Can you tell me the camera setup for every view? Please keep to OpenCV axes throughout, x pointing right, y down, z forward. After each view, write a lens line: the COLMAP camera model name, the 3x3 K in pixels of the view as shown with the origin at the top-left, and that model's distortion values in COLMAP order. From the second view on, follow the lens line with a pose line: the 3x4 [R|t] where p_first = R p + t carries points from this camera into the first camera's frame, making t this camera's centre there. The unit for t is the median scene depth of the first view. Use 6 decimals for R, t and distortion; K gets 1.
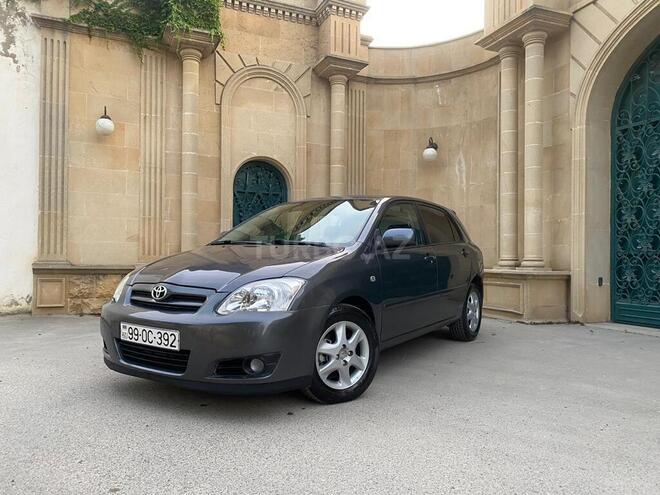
lens RADIAL K [[507.0, 0, 319.4], [0, 507.0, 253.7], [0, 0, 1]] dist [0.030180, -0.027926]
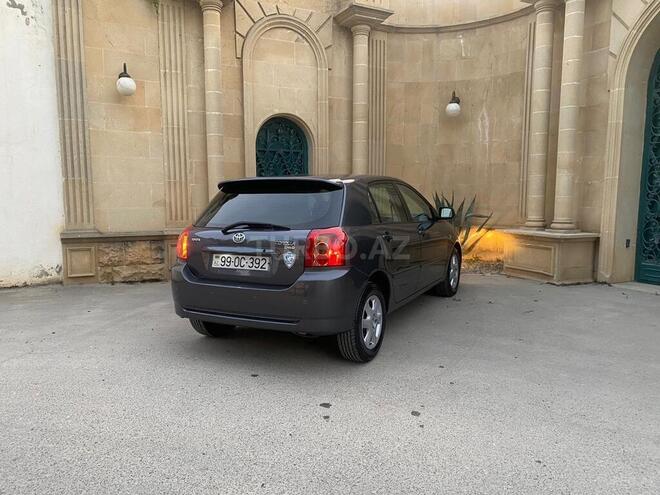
lens RADIAL K [[507.0, 0, 318.3], [0, 507.0, 253.2], [0, 0, 1]] dist [0.030180, -0.027926]
pose [[0.998164, -0.018347, 0.057731, -0.122552], [0.010788, 0.991637, 0.128606, -0.058525], [-0.059608, -0.127747, 0.990014, 0.007130]]
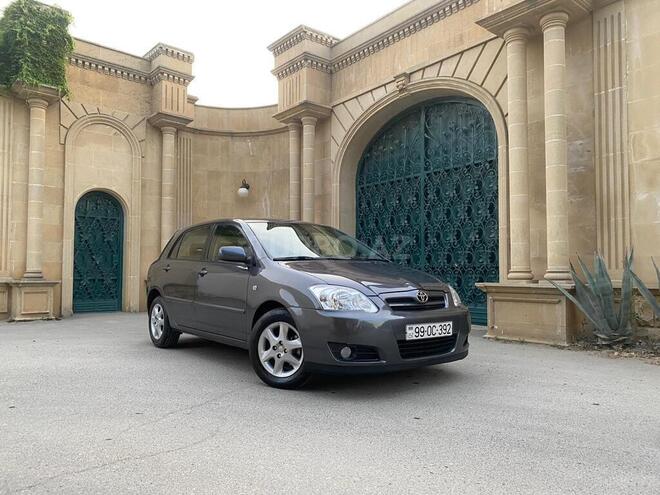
lens RADIAL K [[507.0, 0, 331.0], [0, 507.0, 254.3], [0, 0, 1]] dist [0.030180, -0.027926]
pose [[0.947423, 0.006171, 0.319925, 0.018784], [0.002681, 0.999626, -0.027223, -0.000273], [-0.319974, 0.026650, 0.947052, -0.359463]]
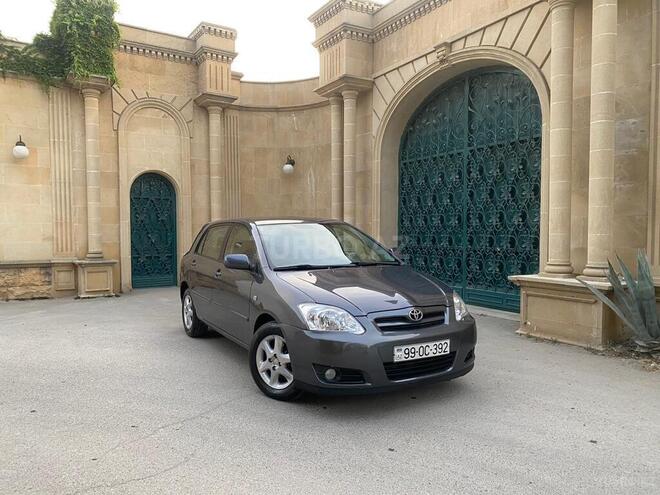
lens RADIAL K [[507.0, 0, 321.6], [0, 507.0, 253.8], [0, 0, 1]] dist [0.030180, -0.027926]
pose [[0.986387, -0.019760, 0.163250, 0.099971], [0.010314, 0.998234, 0.058508, -0.060977], [-0.164118, -0.056028, 0.984848, -0.372453]]
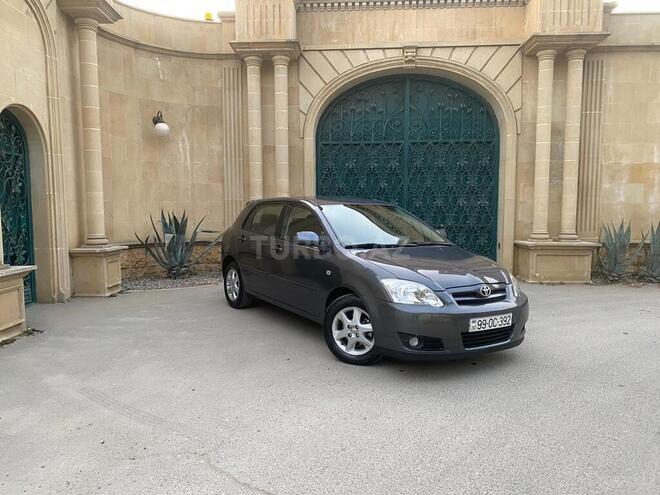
lens RADIAL K [[507.0, 0, 328.5], [0, 507.0, 251.7], [0, 0, 1]] dist [0.030180, -0.027926]
pose [[0.397811, -0.088583, 0.913181, -0.698047], [-0.006445, 0.995034, 0.099330, -0.066447], [-0.917445, -0.045400, 0.395265, 0.340352]]
